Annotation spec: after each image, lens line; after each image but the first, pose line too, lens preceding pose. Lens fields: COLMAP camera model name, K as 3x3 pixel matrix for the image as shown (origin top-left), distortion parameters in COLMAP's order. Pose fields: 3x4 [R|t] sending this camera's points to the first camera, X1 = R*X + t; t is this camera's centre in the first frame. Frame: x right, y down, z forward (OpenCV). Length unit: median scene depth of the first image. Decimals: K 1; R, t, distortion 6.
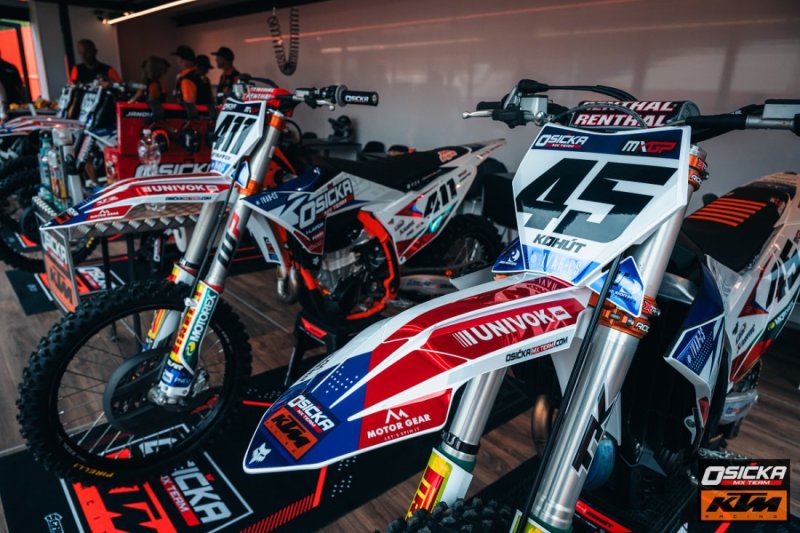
lens RADIAL K [[522.7, 0, 400.0], [0, 522.7, 266.5], [0, 0, 1]] dist [-0.005209, -0.002238]
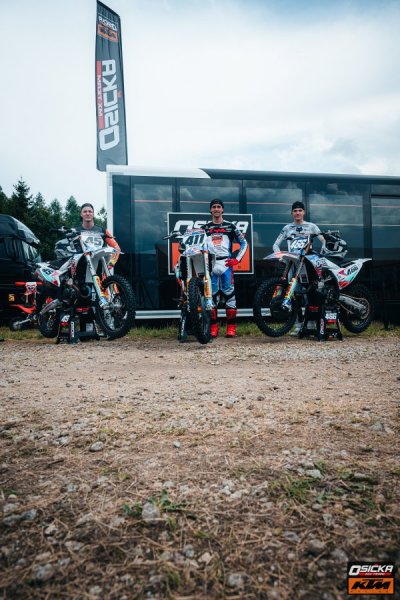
lens RADIAL K [[392.0, 0, 200.0], [0, 392.0, 300.0], [0, 0, 1]] dist [-0.005209, -0.002238]
pose [[0.980069, -0.017304, -0.197900, -0.430049], [-0.050059, 0.942539, -0.330325, 1.052097], [0.192244, 0.333648, 0.922887, -1.576041]]
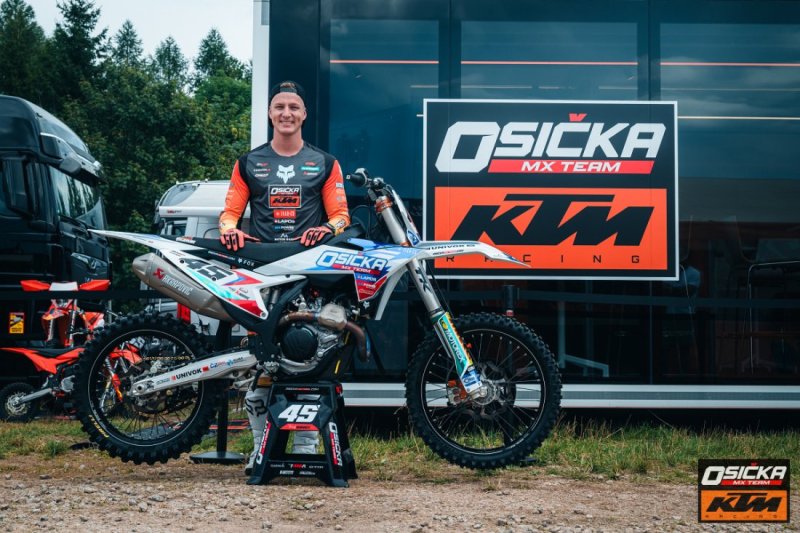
lens RADIAL K [[1147.9, 0, 400.0], [0, 1147.9, 266.5], [0, 0, 1]] dist [-0.018581, 0.044573]
pose [[0.938977, -0.011825, -0.343777, -0.222802], [-0.121645, 0.923414, -0.364018, 0.926133], [0.321753, 0.383623, 0.865626, -1.540567]]
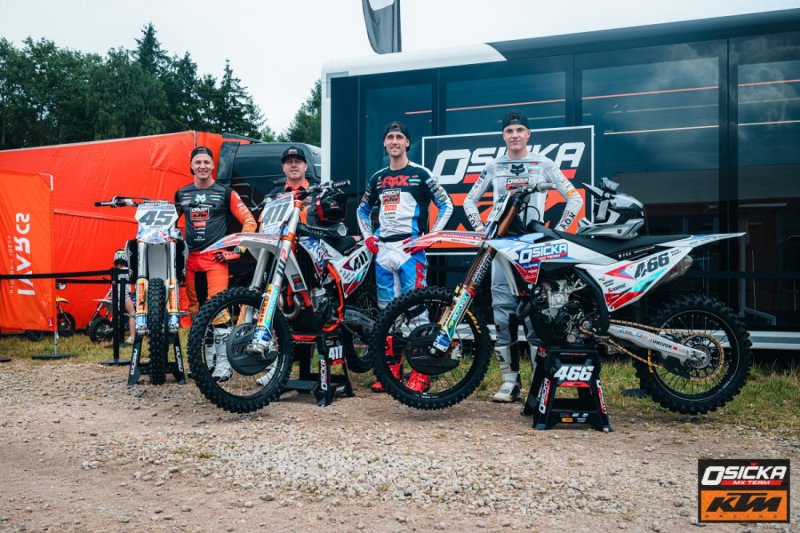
lens RADIAL K [[741.8, 0, 400.0], [0, 741.8, 266.5], [0, 0, 1]] dist [0.005425, 0.003814]
pose [[0.754542, -0.005706, -0.656227, 1.026206], [-0.218880, 0.940515, -0.259850, 0.606175], [0.618674, 0.339703, 0.708410, -0.883906]]
